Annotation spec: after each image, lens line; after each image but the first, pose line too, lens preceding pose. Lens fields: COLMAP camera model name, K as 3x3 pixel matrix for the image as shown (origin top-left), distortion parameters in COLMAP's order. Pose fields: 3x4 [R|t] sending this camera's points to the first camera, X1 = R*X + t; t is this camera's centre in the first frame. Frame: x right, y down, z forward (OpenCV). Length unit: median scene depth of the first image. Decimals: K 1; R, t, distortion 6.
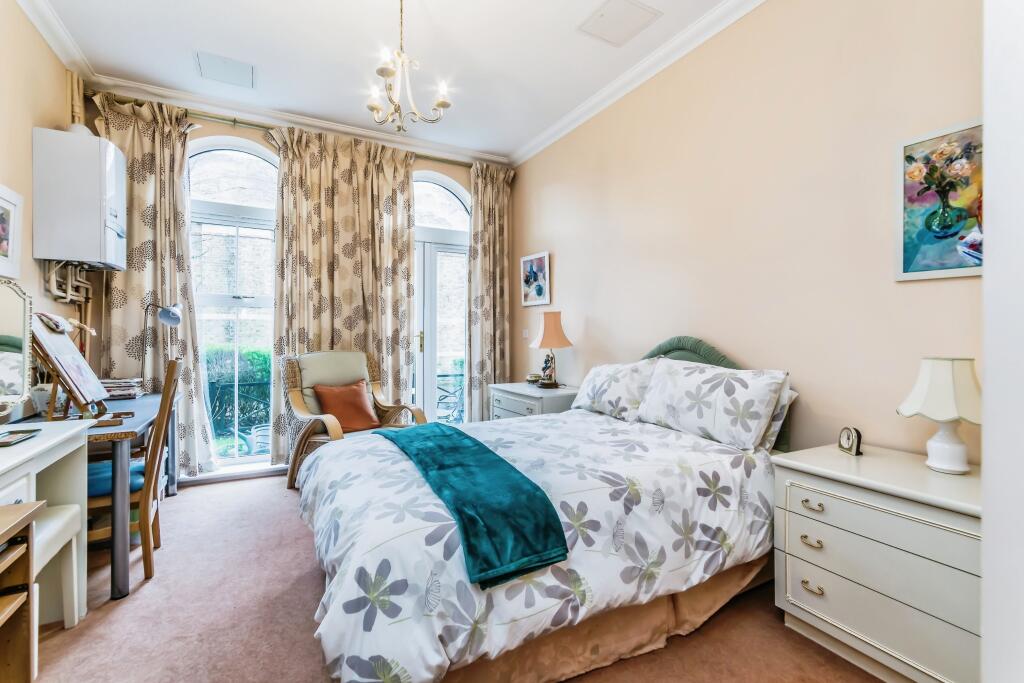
lens RADIAL K [[457.0, 0, 516.1], [0, 457.0, 345.2], [0, 0, 1]] dist [0.000566, 0.000736]
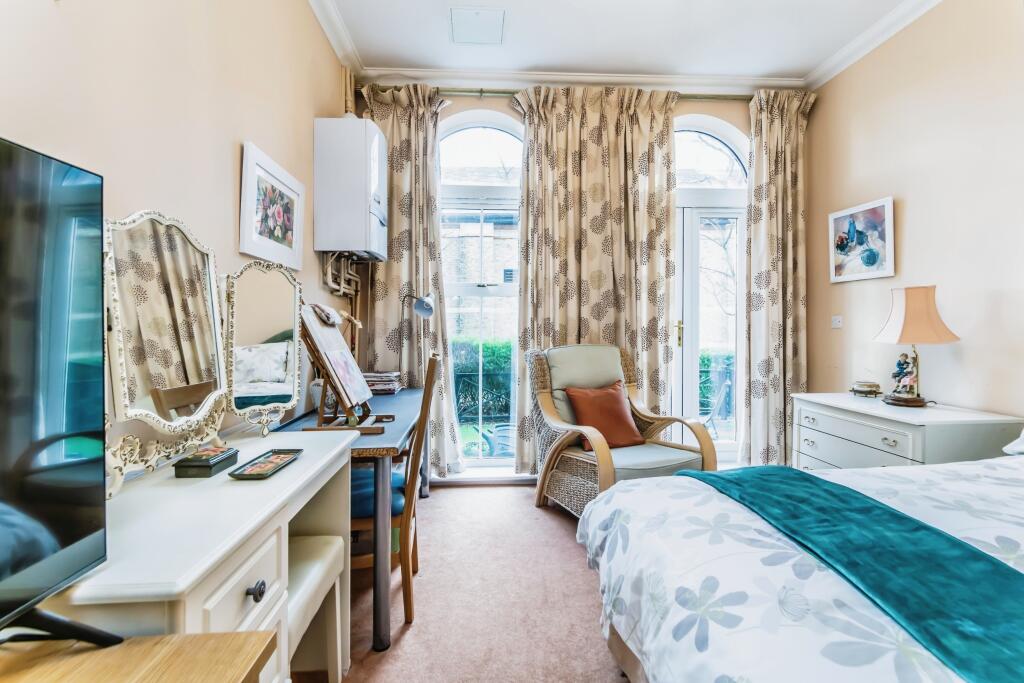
lens RADIAL K [[451.4, 0, 508.9], [0, 451.4, 335.7], [0, 0, 1]] dist [-0.000360, 0.000053]
pose [[0.904665, 0.001329, -0.426122, -0.185505], [-0.001384, 0.999999, 0.000182, -0.004560], [0.426121, 0.000425, 0.904666, 0.214789]]
